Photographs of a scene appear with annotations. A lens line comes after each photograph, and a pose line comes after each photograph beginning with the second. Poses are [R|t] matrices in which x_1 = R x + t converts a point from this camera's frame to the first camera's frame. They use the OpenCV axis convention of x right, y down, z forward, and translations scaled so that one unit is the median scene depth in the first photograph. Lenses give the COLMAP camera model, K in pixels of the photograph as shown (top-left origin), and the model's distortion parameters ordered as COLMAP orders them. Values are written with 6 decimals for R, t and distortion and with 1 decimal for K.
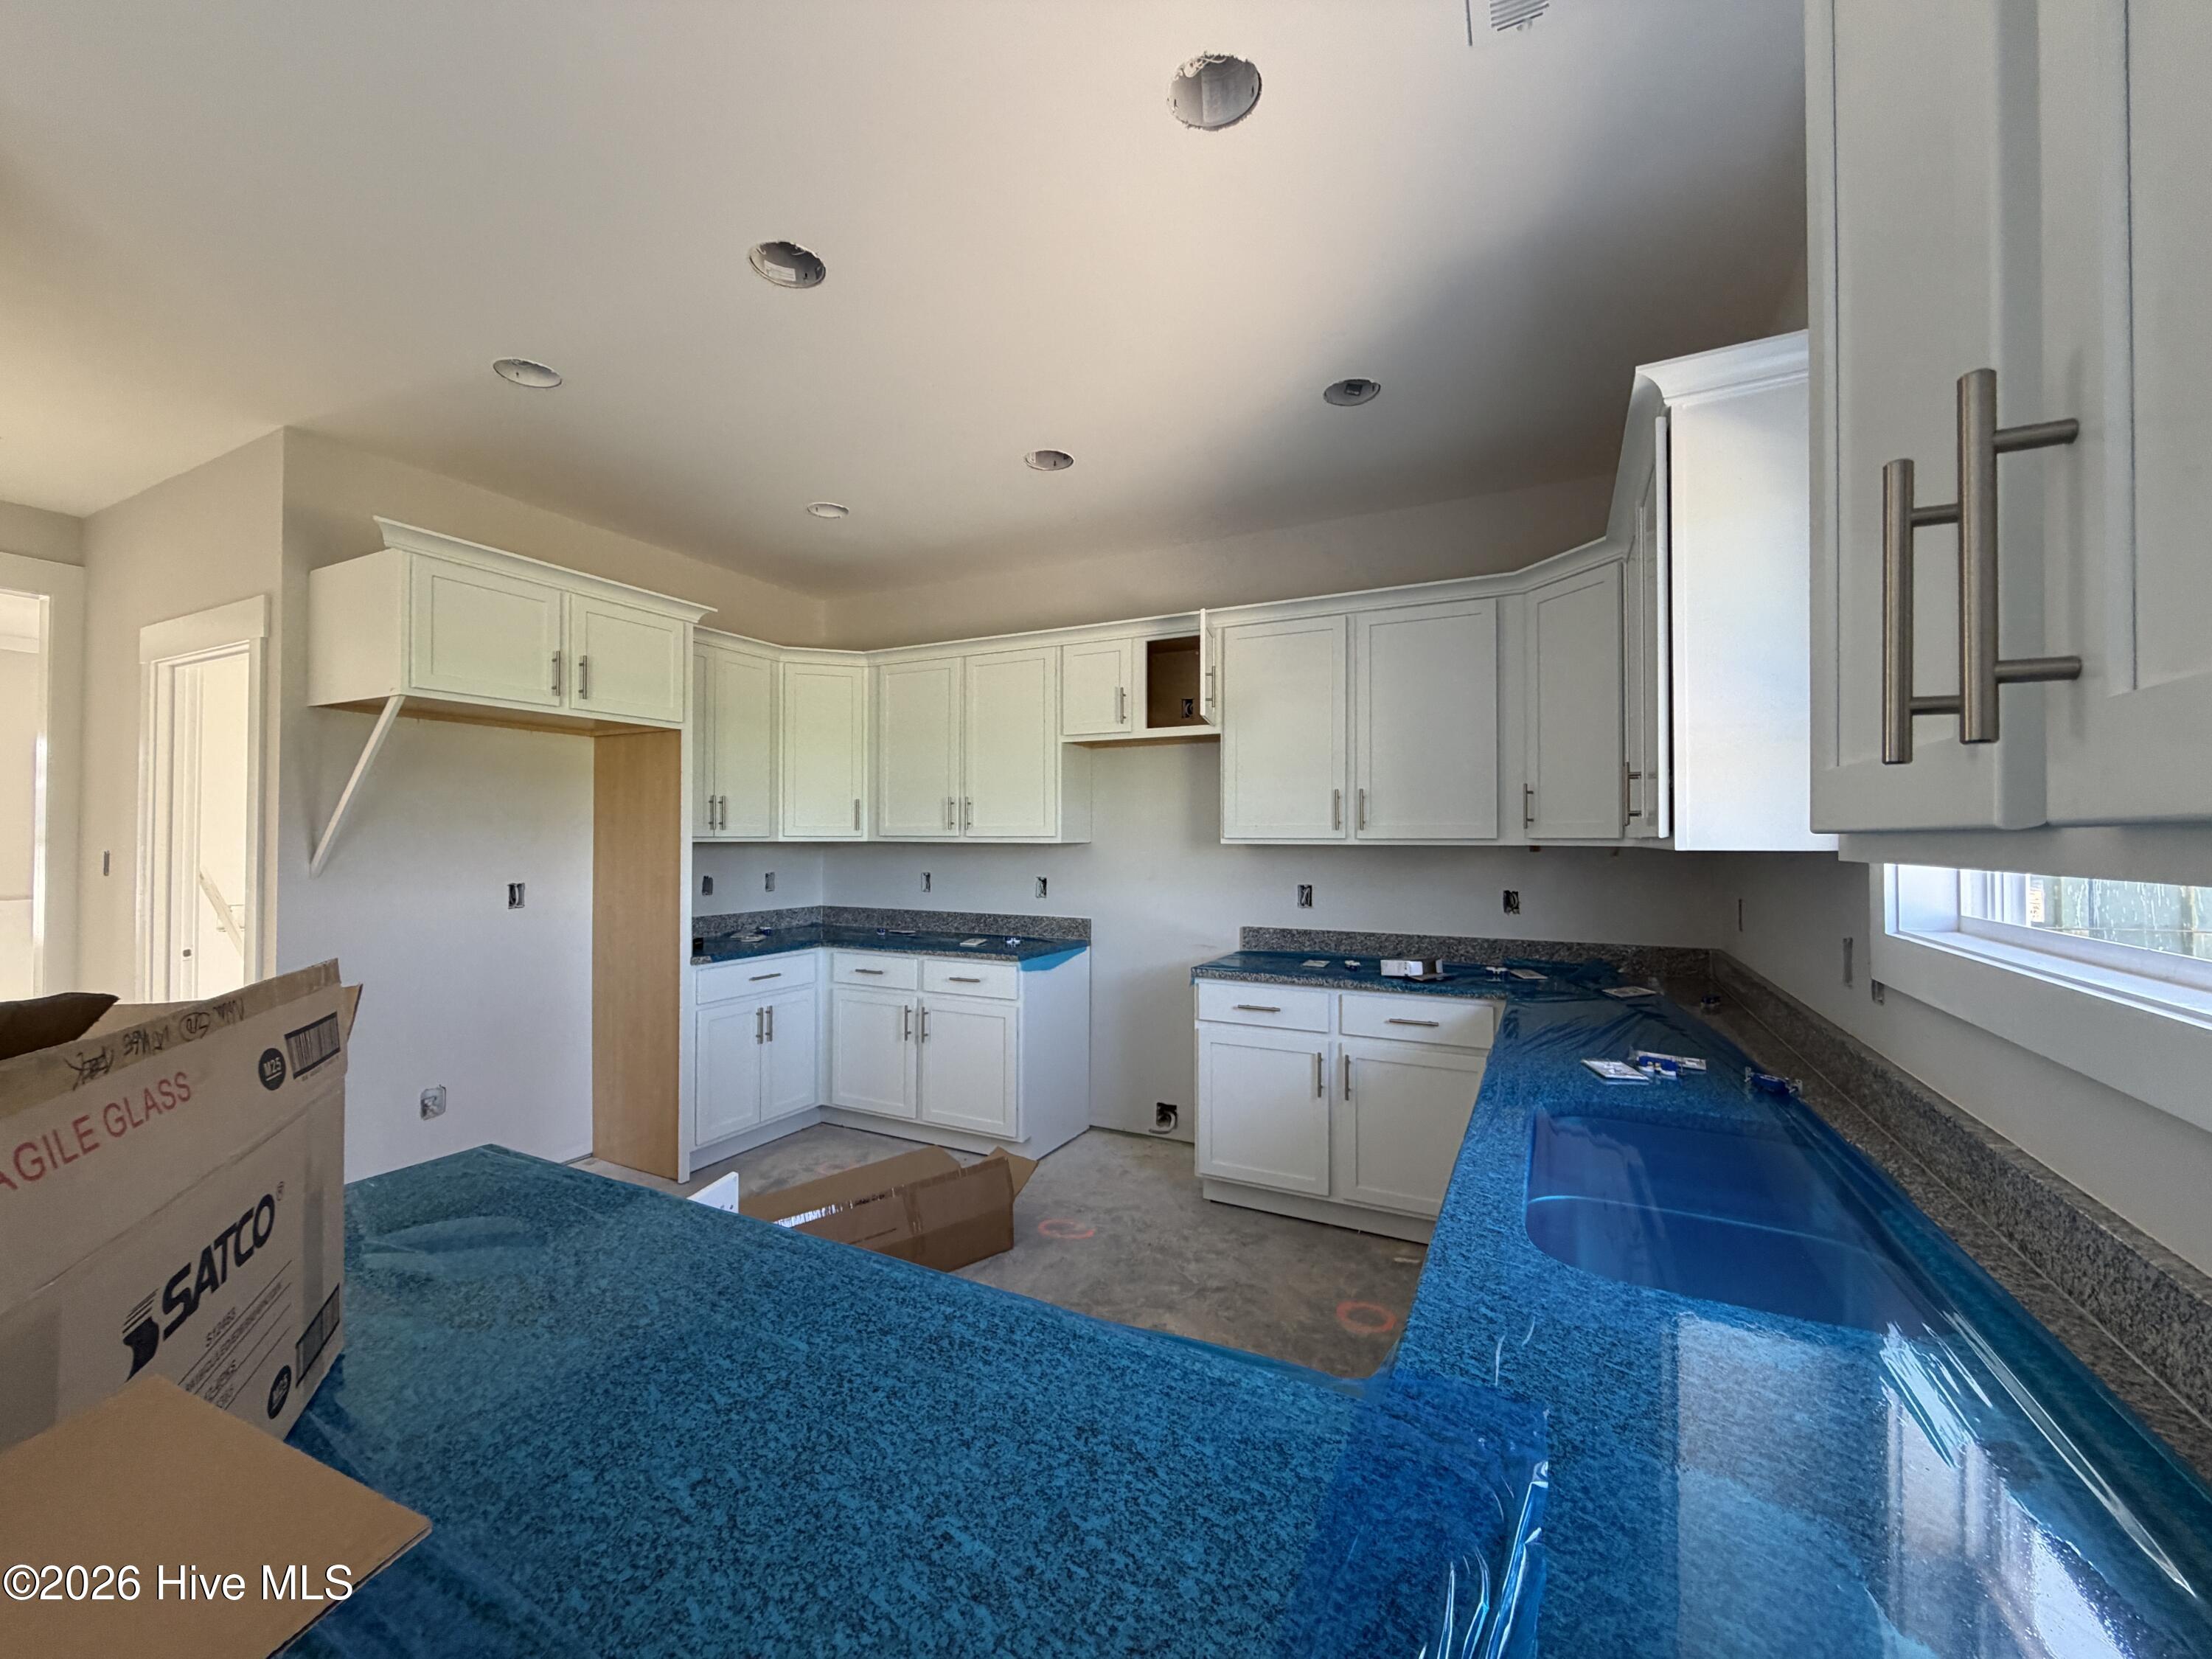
lens RADIAL K [[886.6, 0, 1097.1], [0, 886.6, 829.5], [0, 0, 1]] dist [-0.000194, 0.000926]
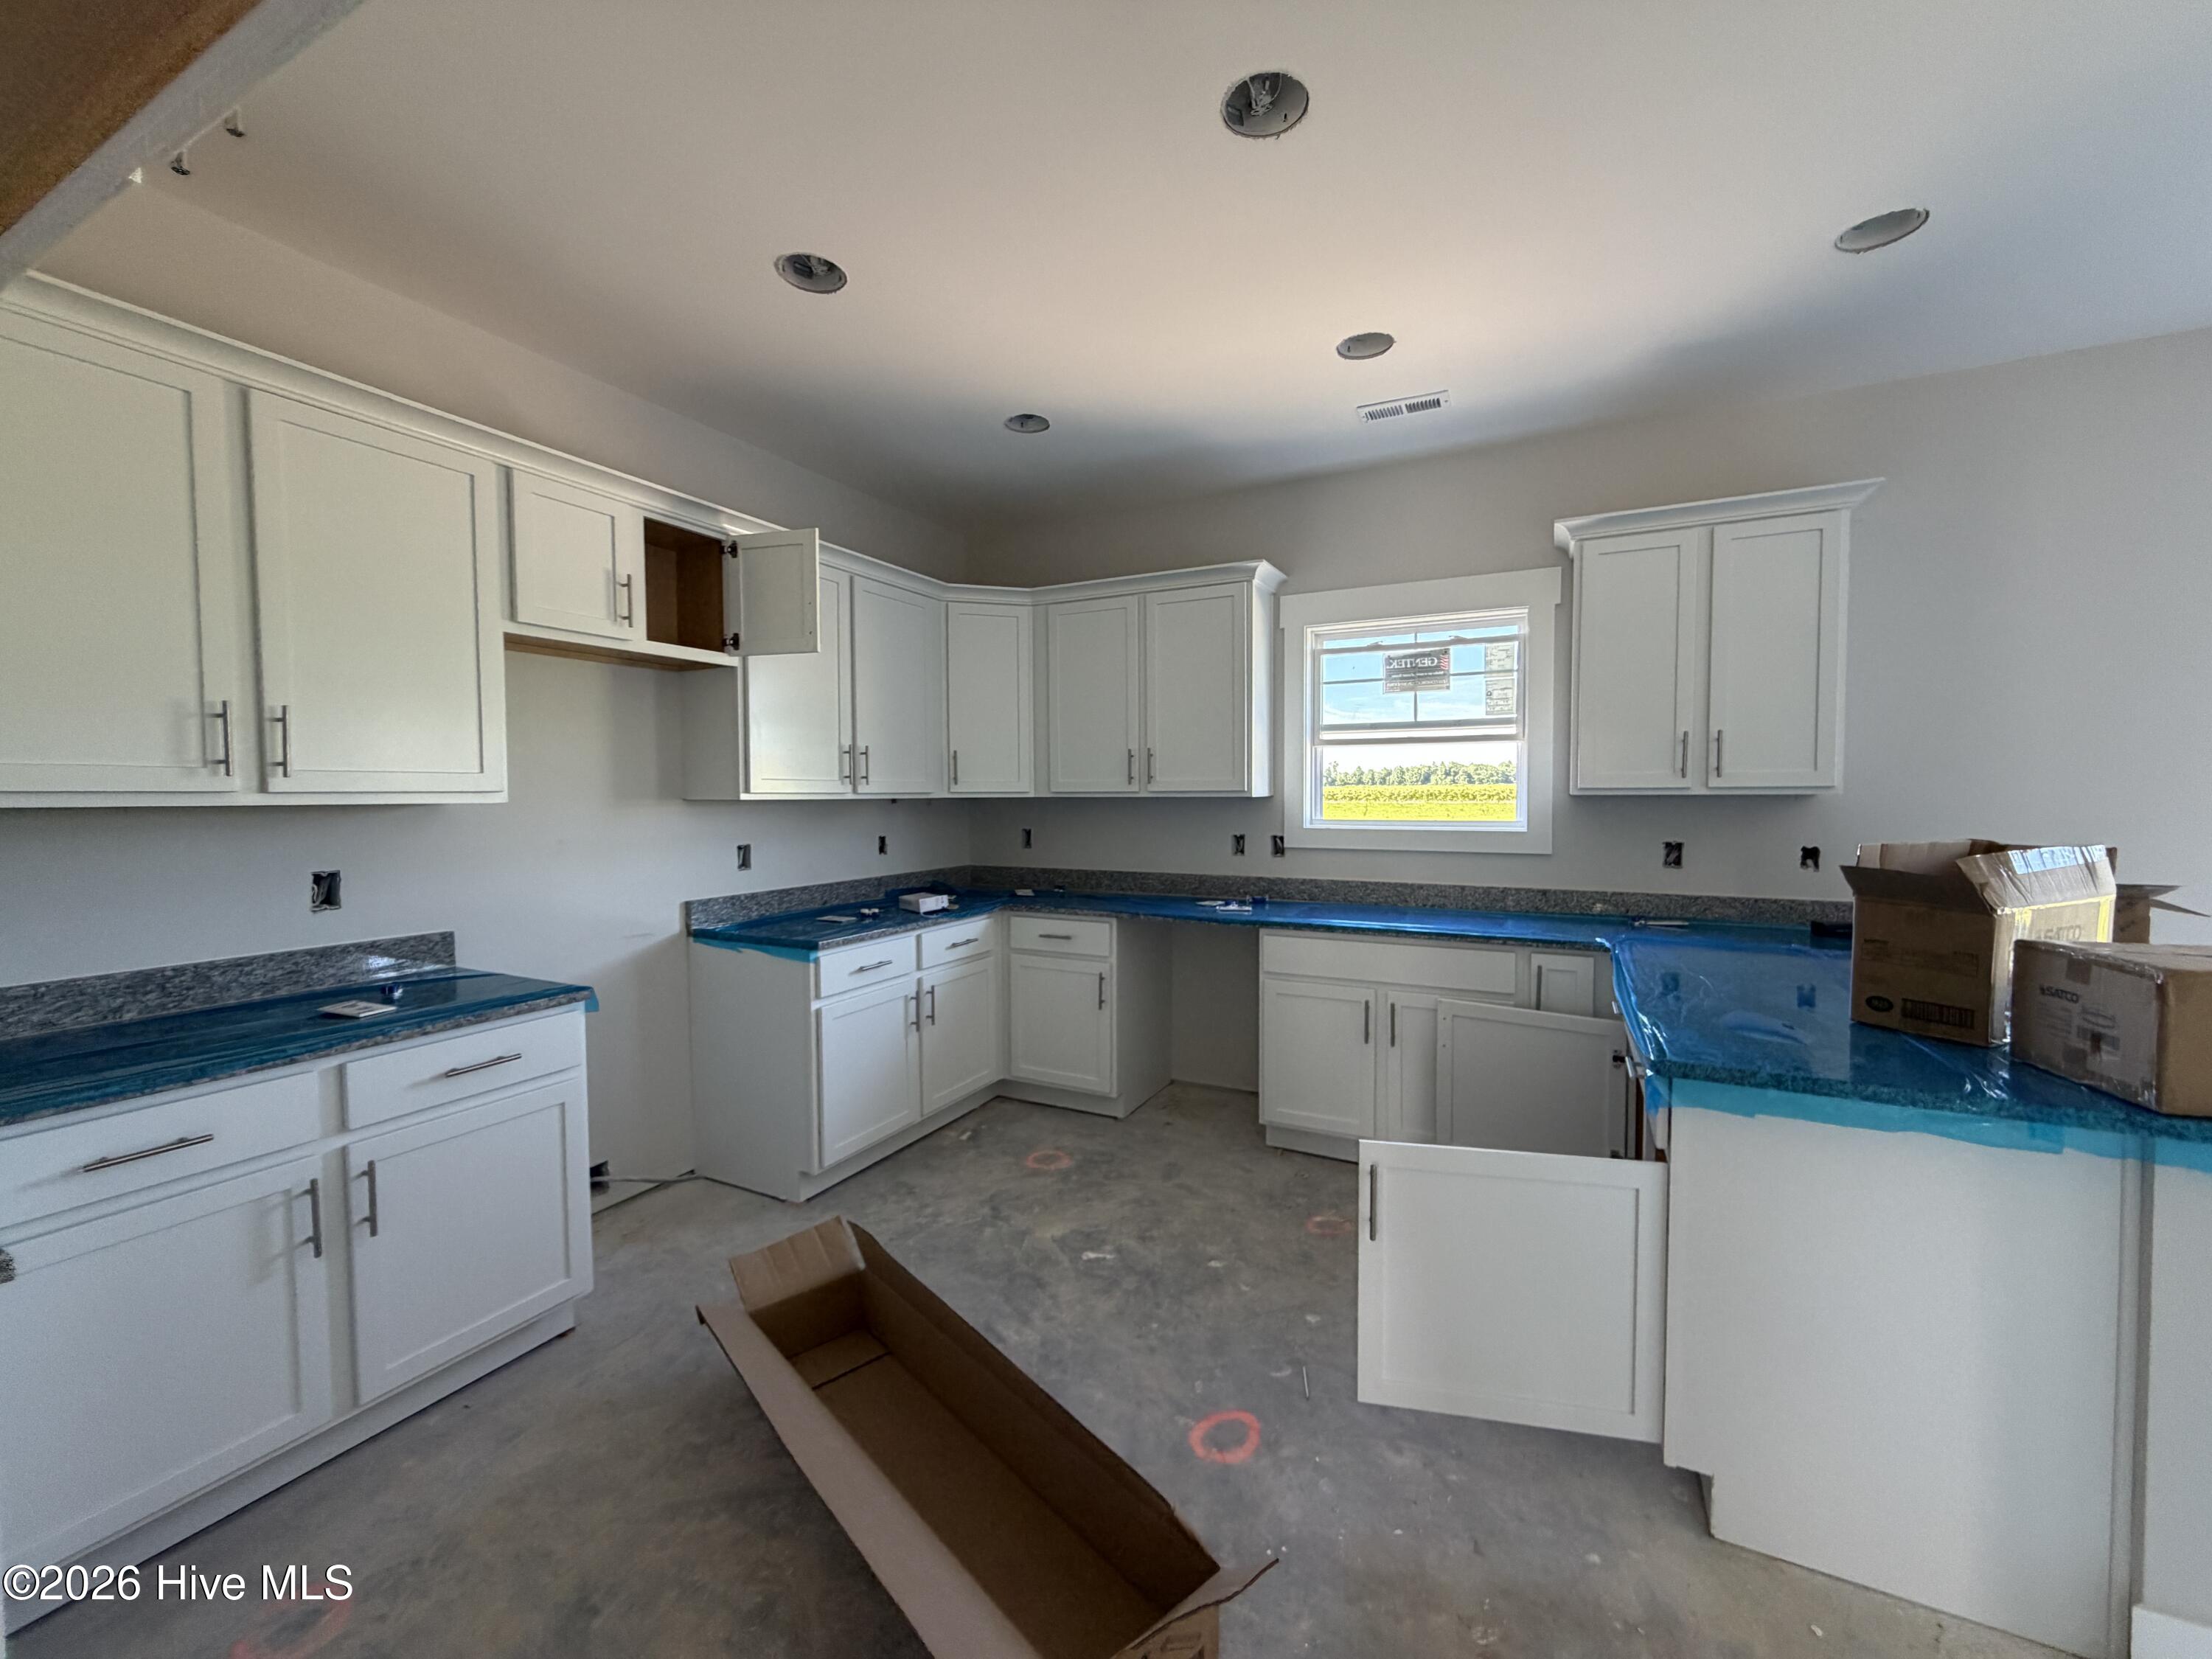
lens RADIAL K [[886.6, 0, 1097.1], [0, 886.6, 829.5], [0, 0, 1]] dist [-0.000194, 0.000926]
pose [[-0.001183, -0.044897, 0.998991, -0.811168], [-0.006227, 0.998973, 0.044889, 0.004730], [-0.999980, -0.006168, -0.001461, 0.773157]]
